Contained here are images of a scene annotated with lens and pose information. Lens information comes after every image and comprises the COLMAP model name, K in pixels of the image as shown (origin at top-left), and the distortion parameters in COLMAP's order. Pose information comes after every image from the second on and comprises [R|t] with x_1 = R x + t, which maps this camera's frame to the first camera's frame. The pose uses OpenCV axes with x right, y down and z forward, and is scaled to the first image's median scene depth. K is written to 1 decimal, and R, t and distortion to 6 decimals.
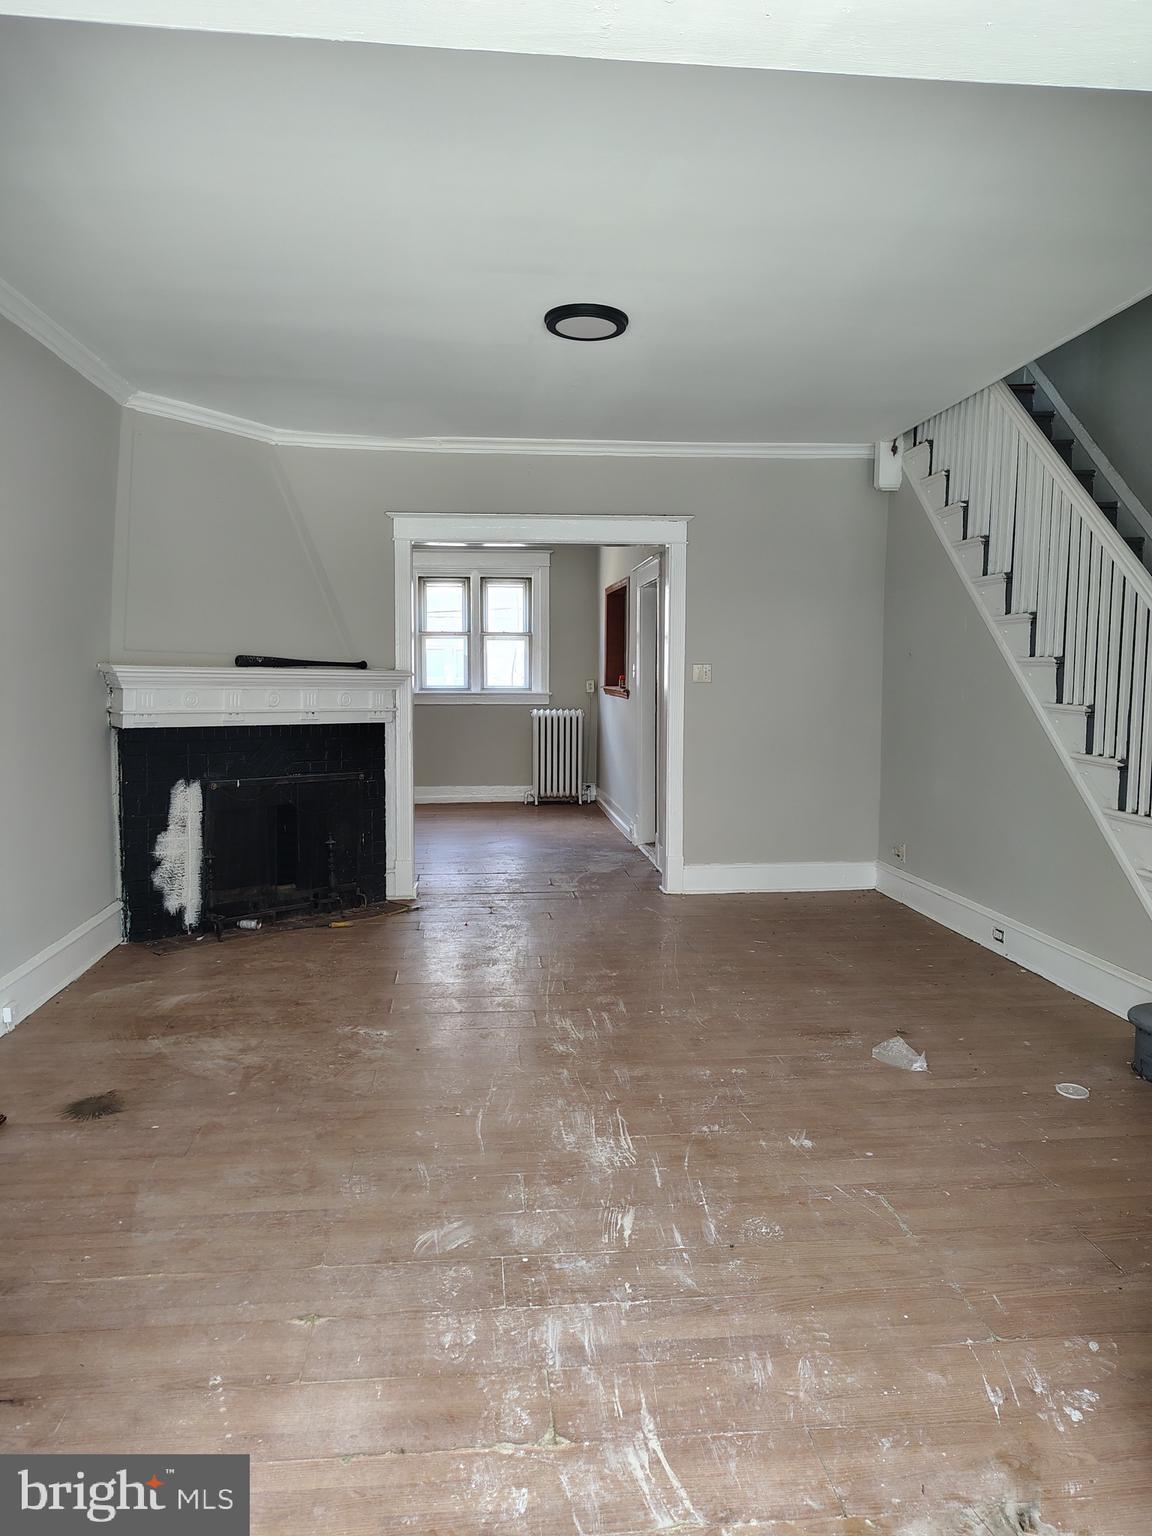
lens RADIAL K [[1064.0, 0, 573.5], [0, 1064.0, 761.2], [0, 0, 1]] dist [0.040308, -0.001705]
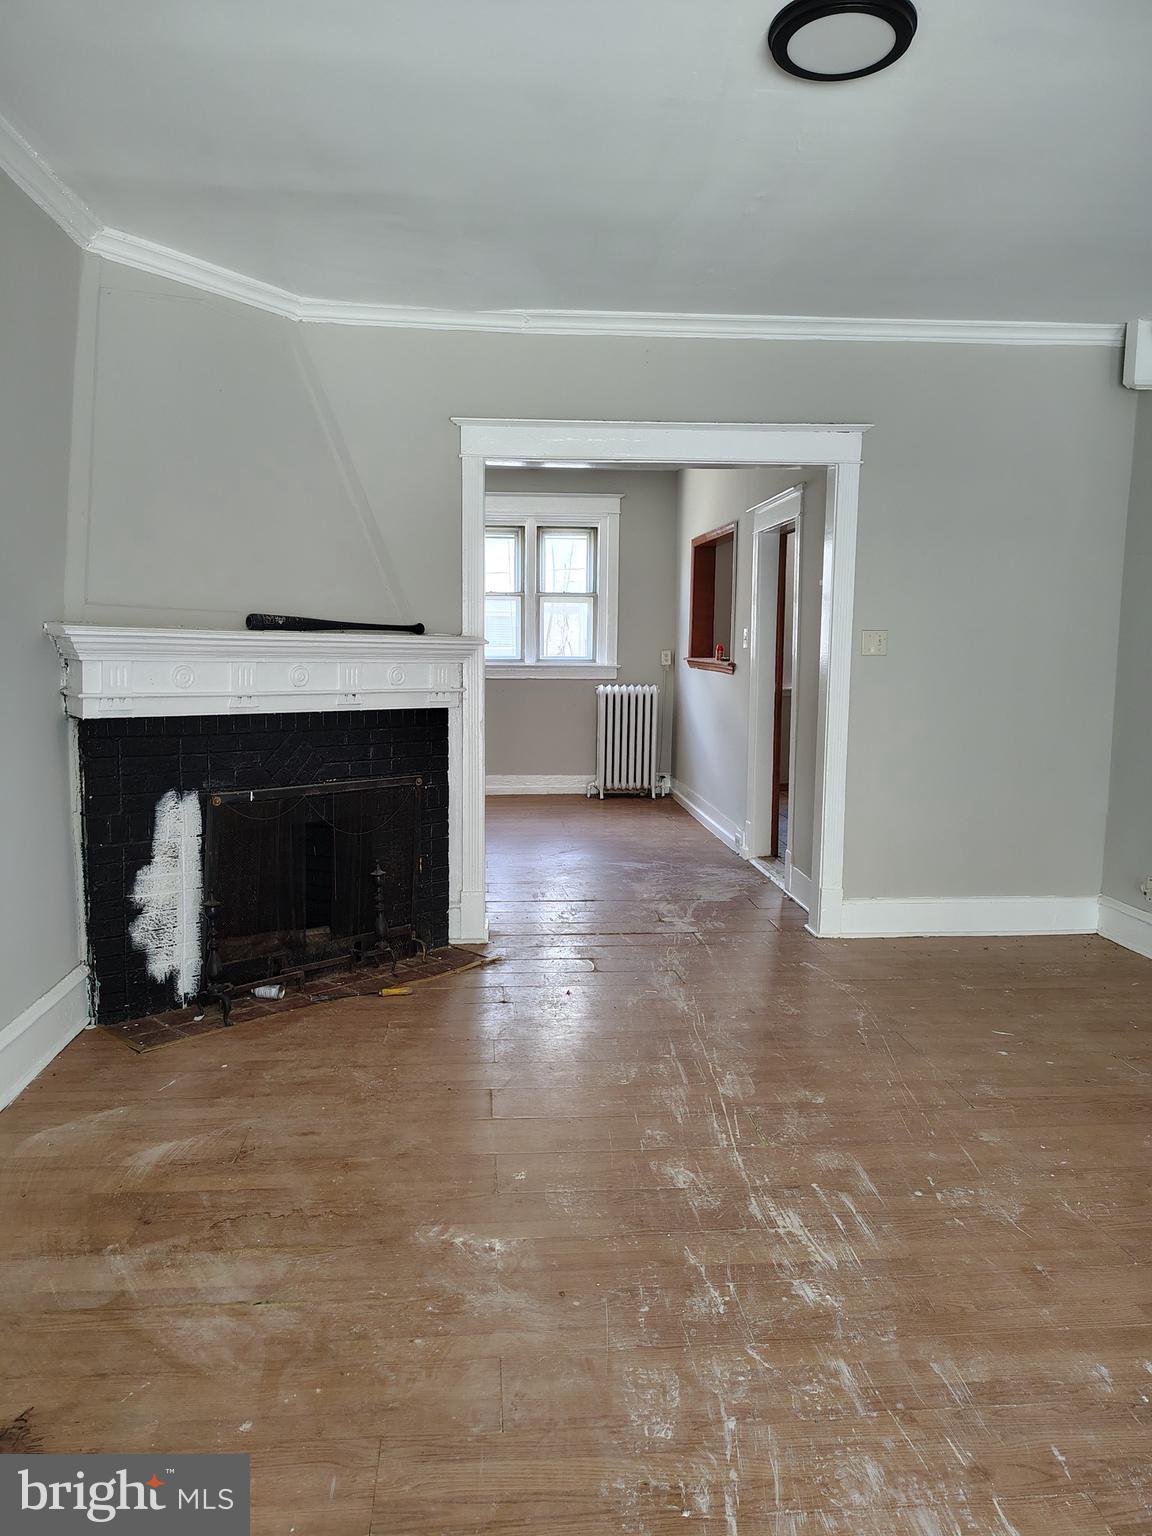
lens RADIAL K [[1072.1, 0, 570.8], [0, 1072.1, 781.9], [0, 0, 1]] dist [0.052276, -0.074432]
pose [[0.999845, 0.007797, -0.015784, -0.085273], [-0.007052, 0.998885, 0.046682, -0.021519], [0.016130, -0.046563, 0.998785, 0.272722]]
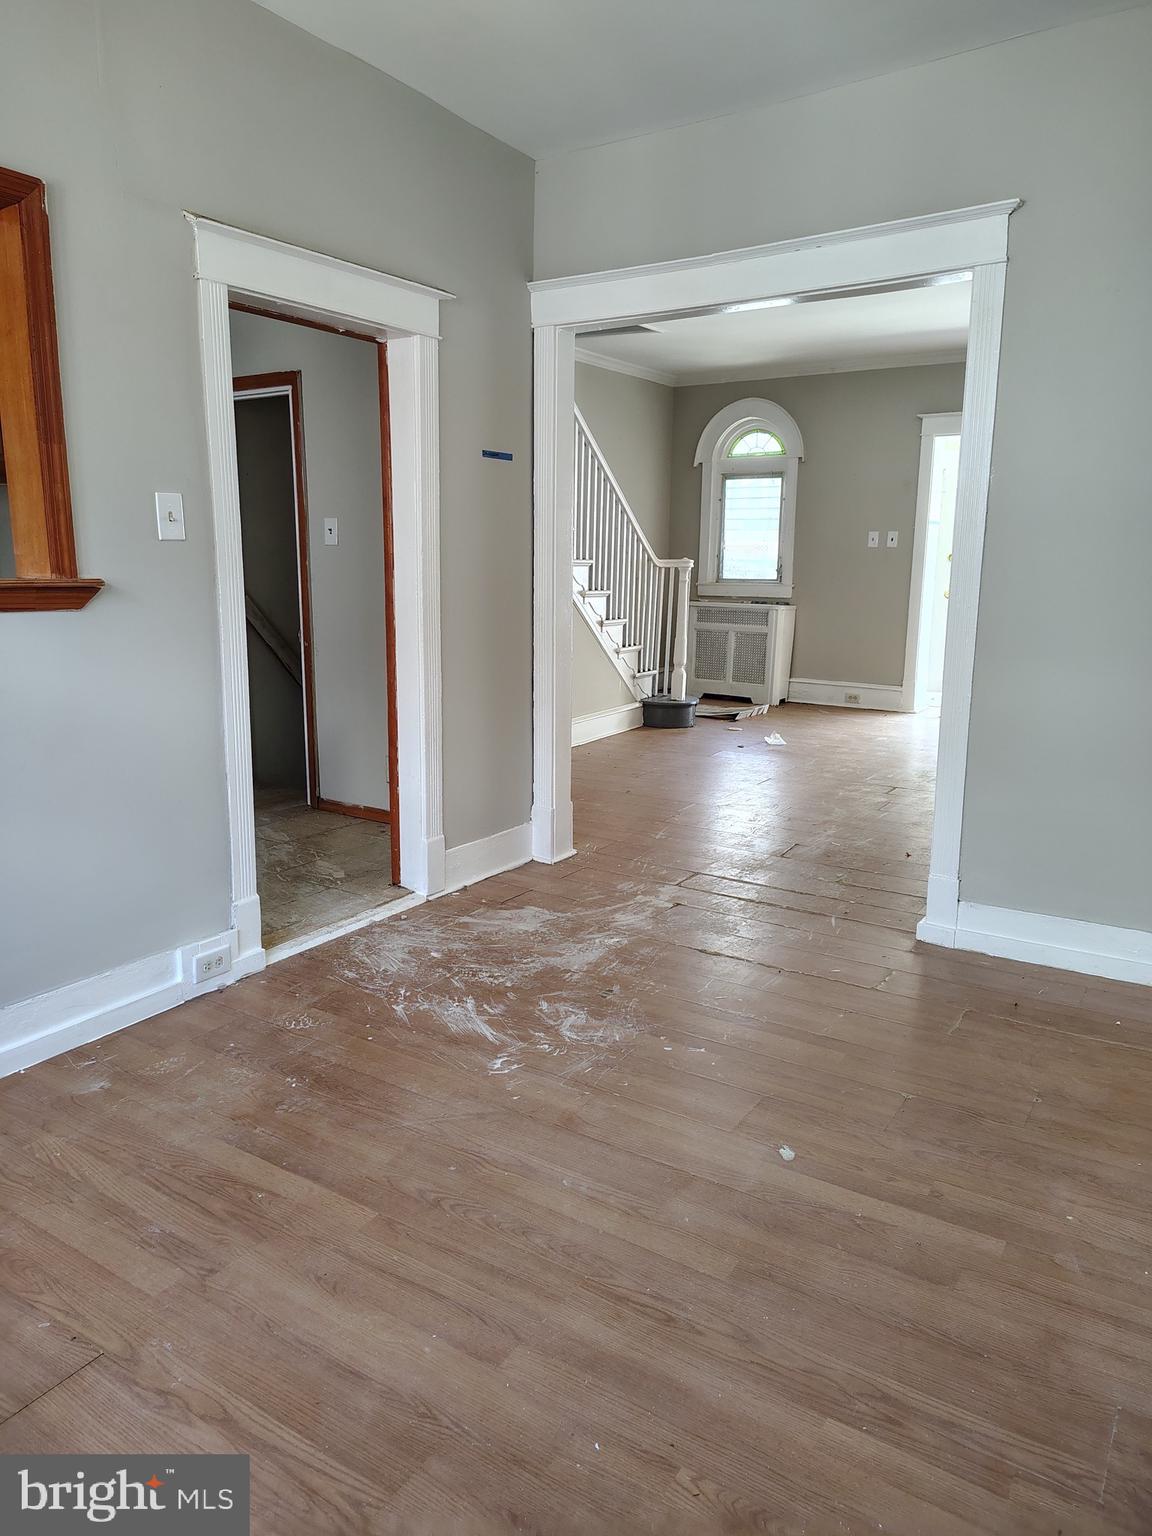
lens RADIAL K [[1064.0, 0, 573.5], [0, 1064.0, 761.2], [0, 0, 1]] dist [0.040308, -0.001705]
pose [[-0.780682, -0.132216, 0.610782, -0.378787], [0.045353, 0.962799, 0.266386, -0.136892], [-0.623281, 0.235664, -0.745643, 1.724760]]
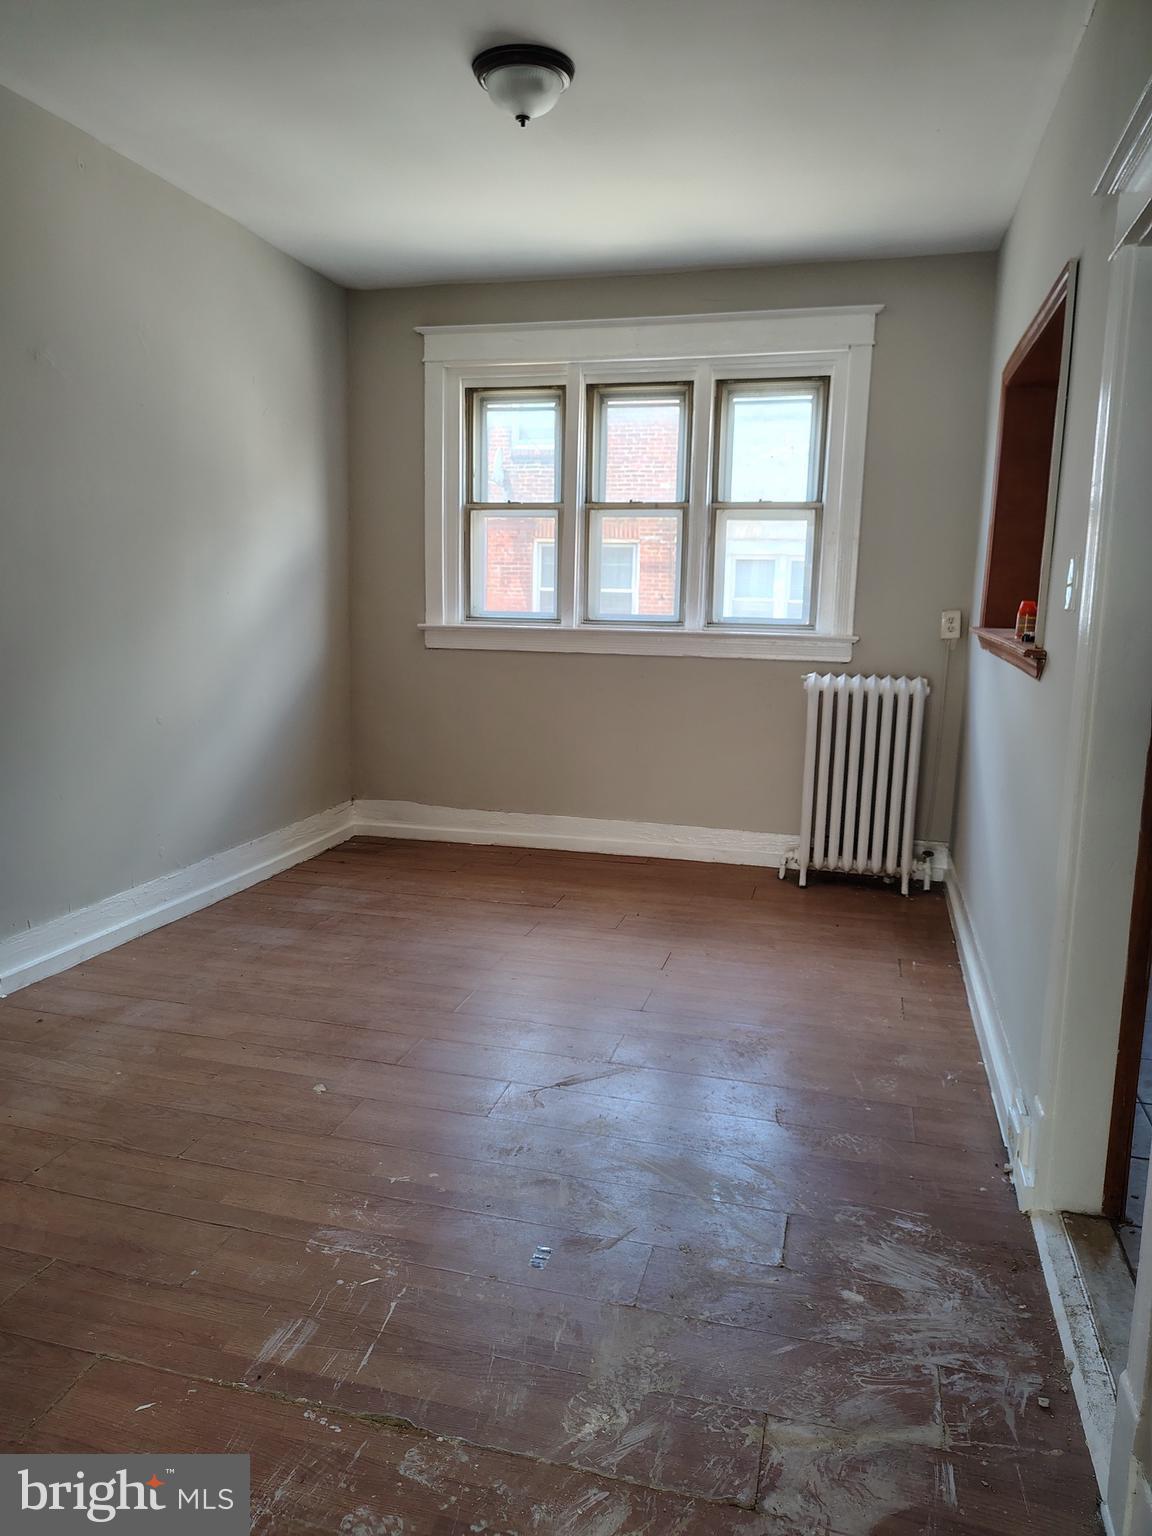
lens RADIAL K [[1064.0, 0, 573.5], [0, 1064.0, 761.2], [0, 0, 1]] dist [0.040308, -0.001705]
pose [[0.934573, 0.074478, -0.347889, 0.052698], [-0.049653, 0.995577, 0.079751, -0.079030], [0.352290, -0.057259, 0.934138, 1.001561]]
